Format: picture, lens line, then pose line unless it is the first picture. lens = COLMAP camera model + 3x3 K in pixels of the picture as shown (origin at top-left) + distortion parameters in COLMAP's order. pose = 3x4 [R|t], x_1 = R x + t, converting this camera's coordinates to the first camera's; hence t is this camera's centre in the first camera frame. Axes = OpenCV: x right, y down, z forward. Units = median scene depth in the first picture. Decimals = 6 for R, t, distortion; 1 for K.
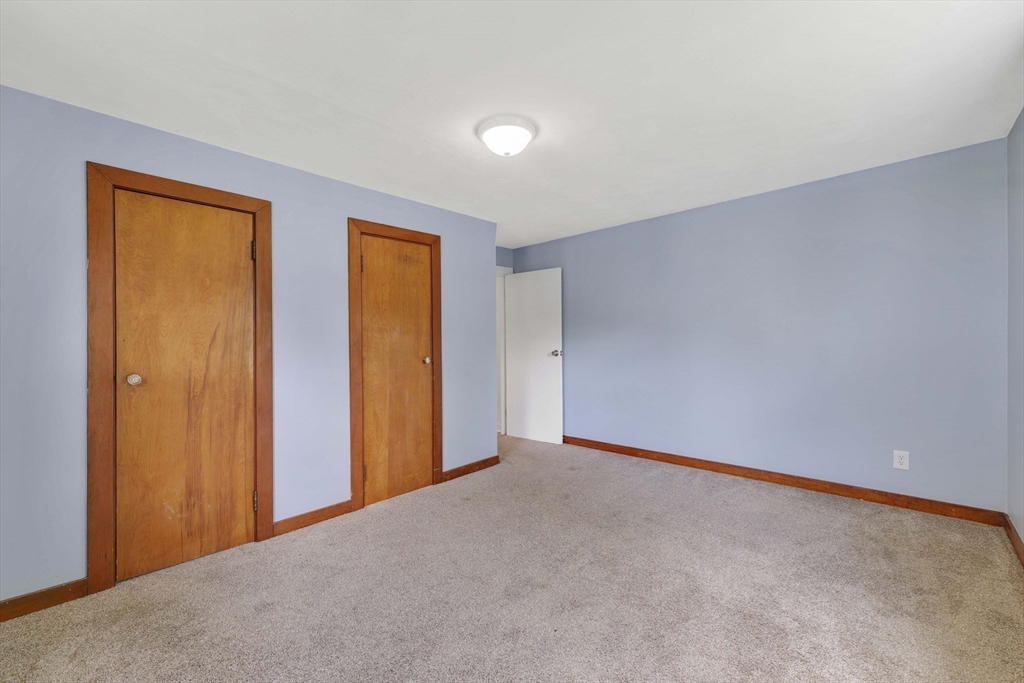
lens RADIAL K [[427.0, 0, 506.9], [0, 427.0, 335.1], [0, 0, 1]] dist [0.013043, -0.000205]
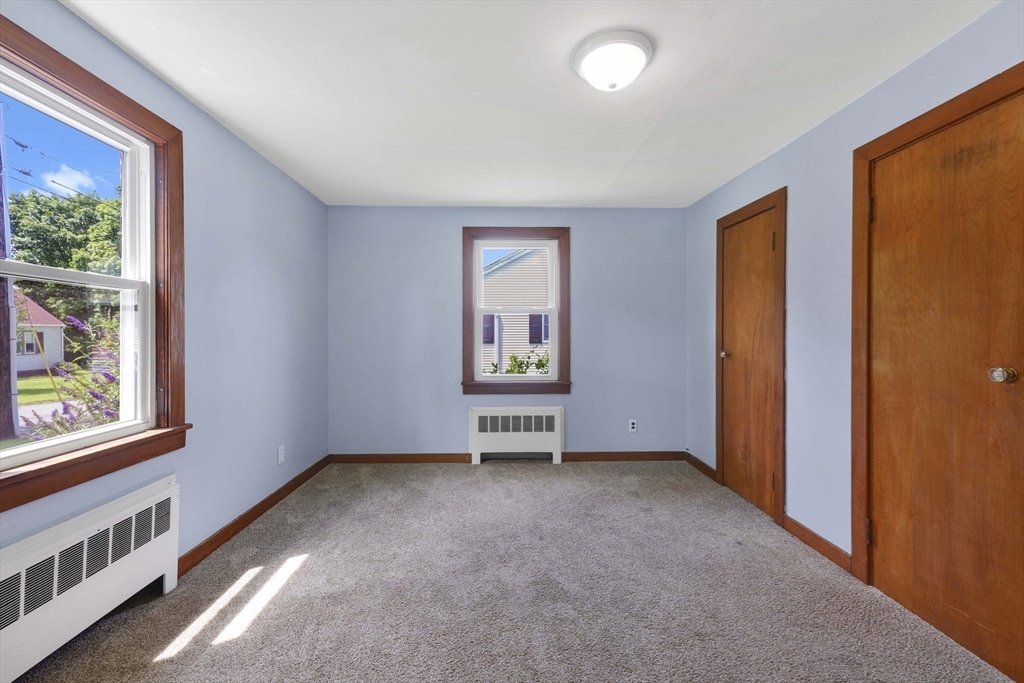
lens RADIAL K [[427.0, 0, 506.9], [0, 427.0, 335.1], [0, 0, 1]] dist [0.013043, -0.000205]
pose [[-0.700701, 0.009221, -0.713395, 0.523814], [0.005205, 0.999956, 0.007812, 0.016157], [0.713436, 0.001760, -0.700718, 1.091203]]
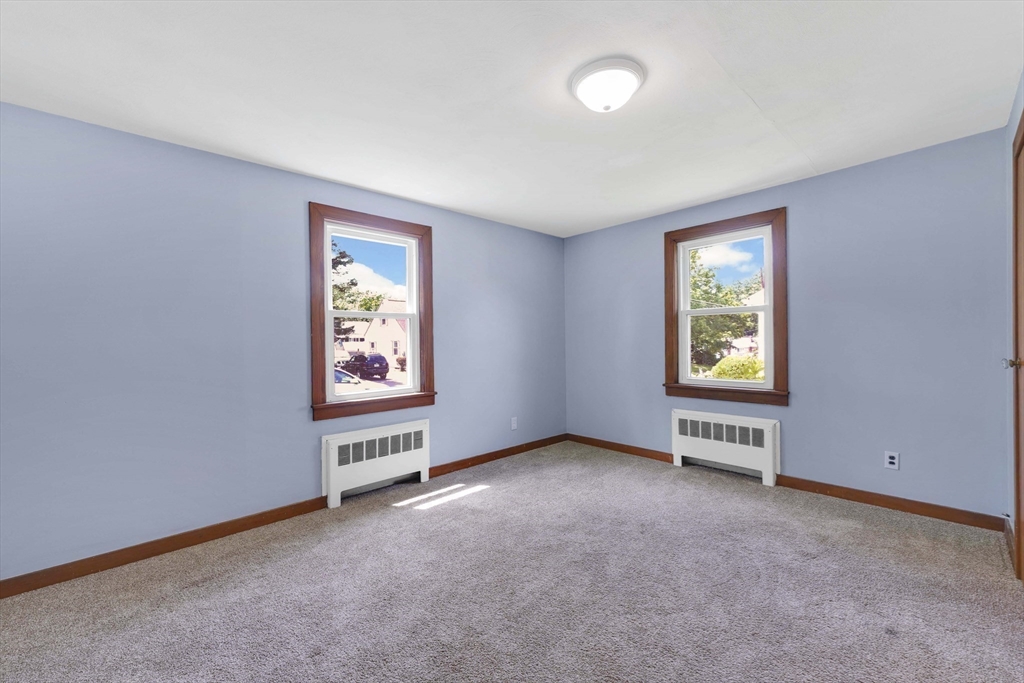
lens RADIAL K [[416.0, 0, 511.2], [0, 416.0, 338.0], [0, 0, 1]] dist [0.011009, -0.000221]
pose [[-0.998585, 0.024880, 0.046996, 0.112294], [0.024674, 0.999683, -0.004974, 0.020474], [-0.047104, -0.003808, -0.998883, 1.411767]]
